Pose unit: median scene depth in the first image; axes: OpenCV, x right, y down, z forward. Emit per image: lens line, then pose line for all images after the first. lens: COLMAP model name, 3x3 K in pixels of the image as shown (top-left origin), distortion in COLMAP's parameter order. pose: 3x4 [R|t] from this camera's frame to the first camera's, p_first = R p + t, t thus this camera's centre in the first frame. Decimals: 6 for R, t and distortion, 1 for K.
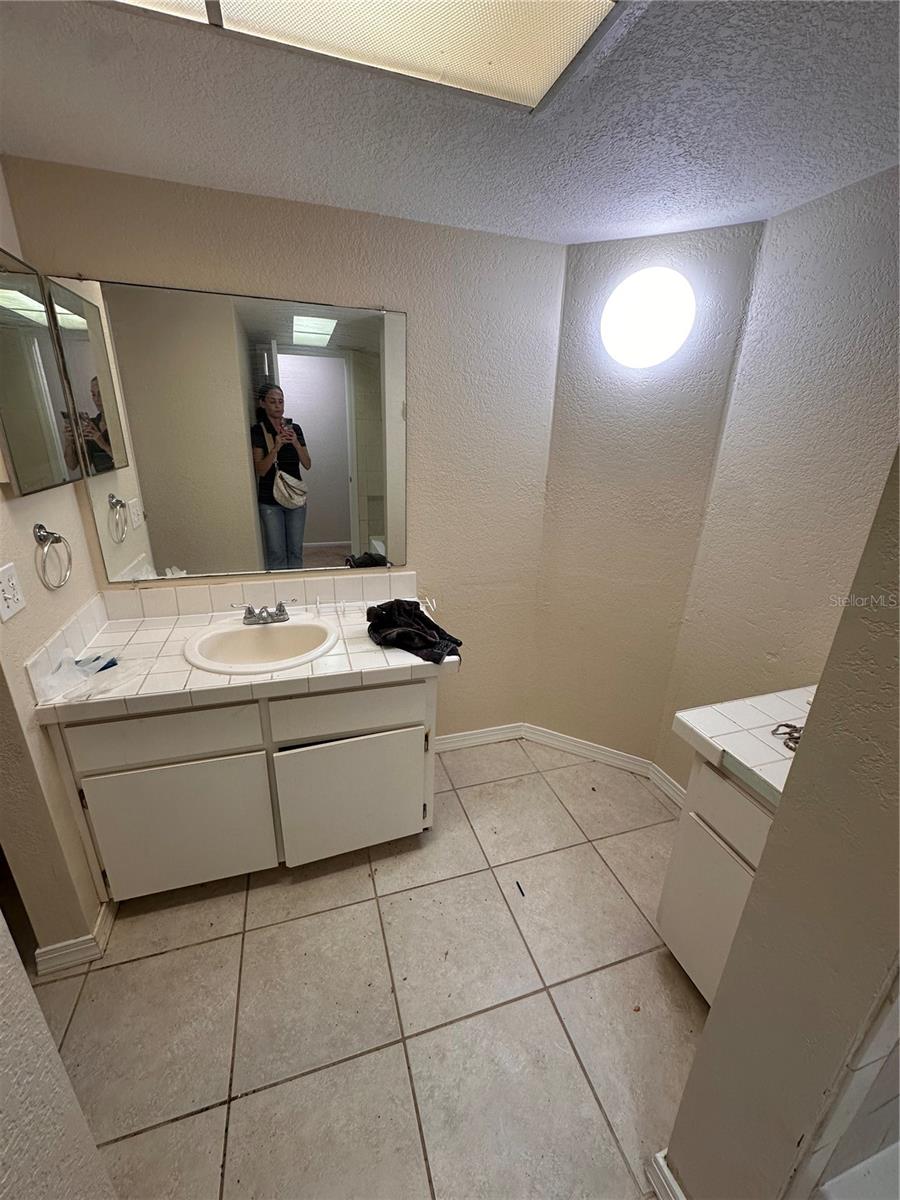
lens RADIAL K [[481.3, 0, 448.9], [0, 481.3, 596.9], [0, 0, 1]] dist [0.000448, -0.000361]
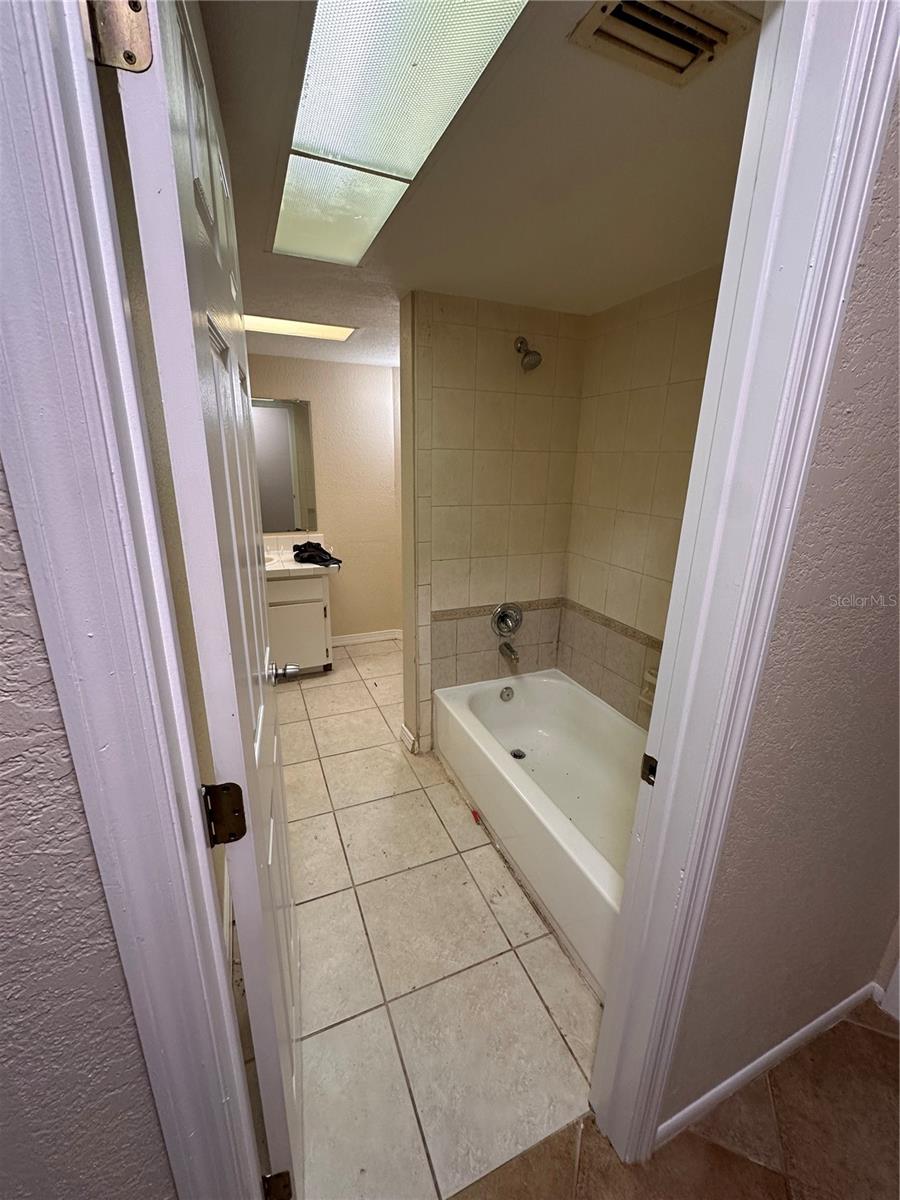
lens RADIAL K [[481.3, 0, 450.9], [0, 481.3, 599.8], [0, 0, 1]] dist [0.000448, -0.000361]
pose [[0.995577, -0.033811, 0.087653, 0.308893], [0.038345, 0.997984, -0.050573, 0.388290], [-0.085766, 0.053710, 0.994867, -1.066686]]
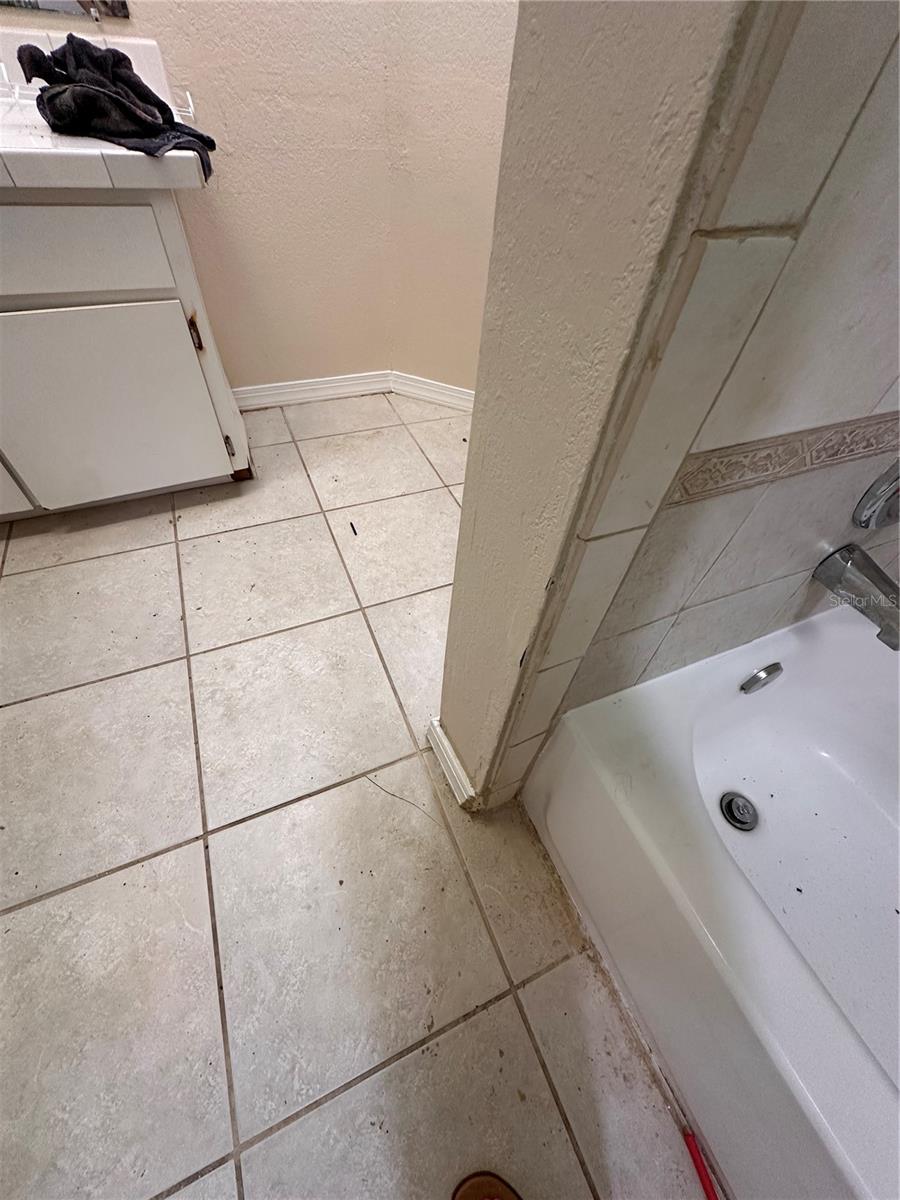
lens RADIAL K [[481.3, 0, 450.7], [0, 481.3, 599.7], [0, 0, 1]] dist [0.000448, -0.000361]
pose [[0.994081, -0.047403, 0.097750, 0.242758], [-0.007966, 0.865552, 0.500757, 0.295193], [-0.108345, -0.498571, 0.860051, 0.180536]]
